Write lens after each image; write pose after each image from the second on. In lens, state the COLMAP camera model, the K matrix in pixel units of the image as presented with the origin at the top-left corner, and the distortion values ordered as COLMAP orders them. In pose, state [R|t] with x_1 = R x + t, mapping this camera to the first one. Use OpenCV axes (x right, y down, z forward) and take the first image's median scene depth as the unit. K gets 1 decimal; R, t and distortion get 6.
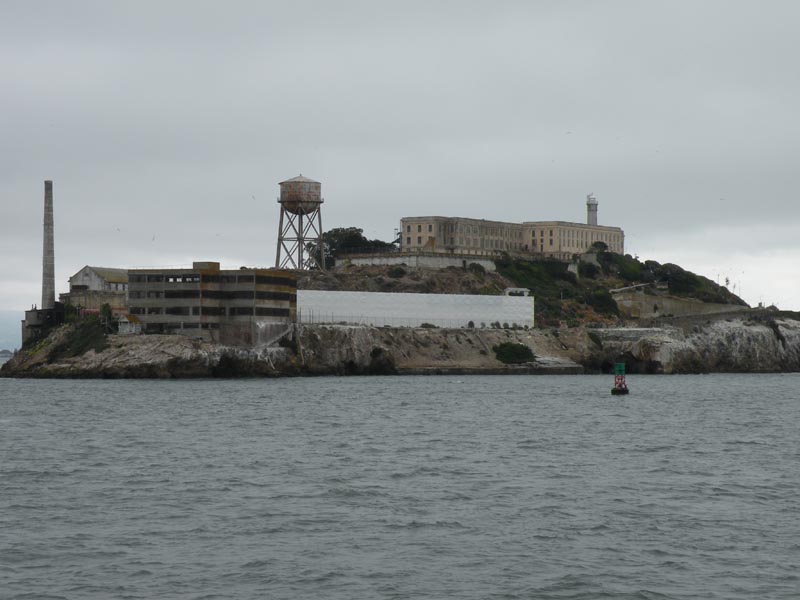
lens RADIAL K [[2148.9, 0, 400.5], [0, 2148.9, 301.4], [0, 0, 1]] dist [0.540228, 0.000000]
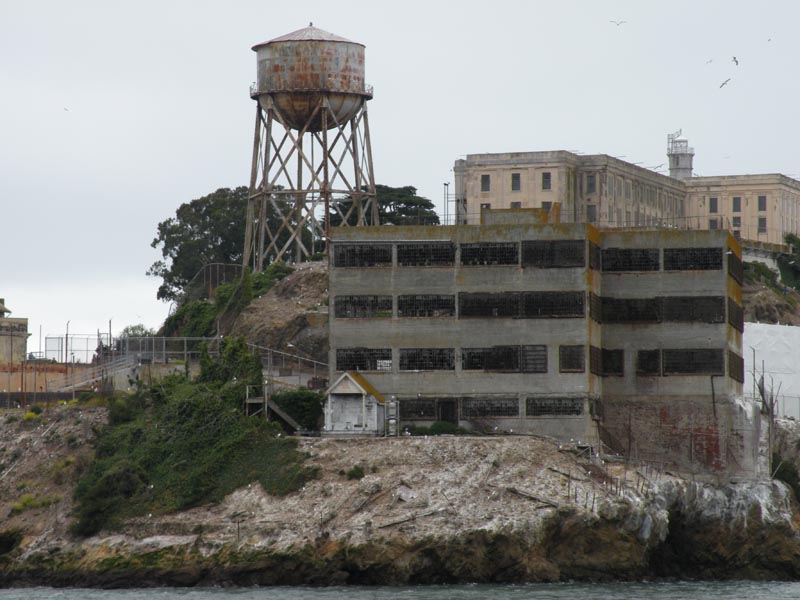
lens RADIAL K [[3683.1, 0, 399.4], [0, 3683.1, 297.7], [0, 0, 1]] dist [1.680496, 0.000000]
pose [[0.974215, 0.005181, 0.225561, -0.237234], [0.001695, 0.999540, -0.030279, 0.011583], [-0.225614, 0.029881, 0.973758, 0.489109]]
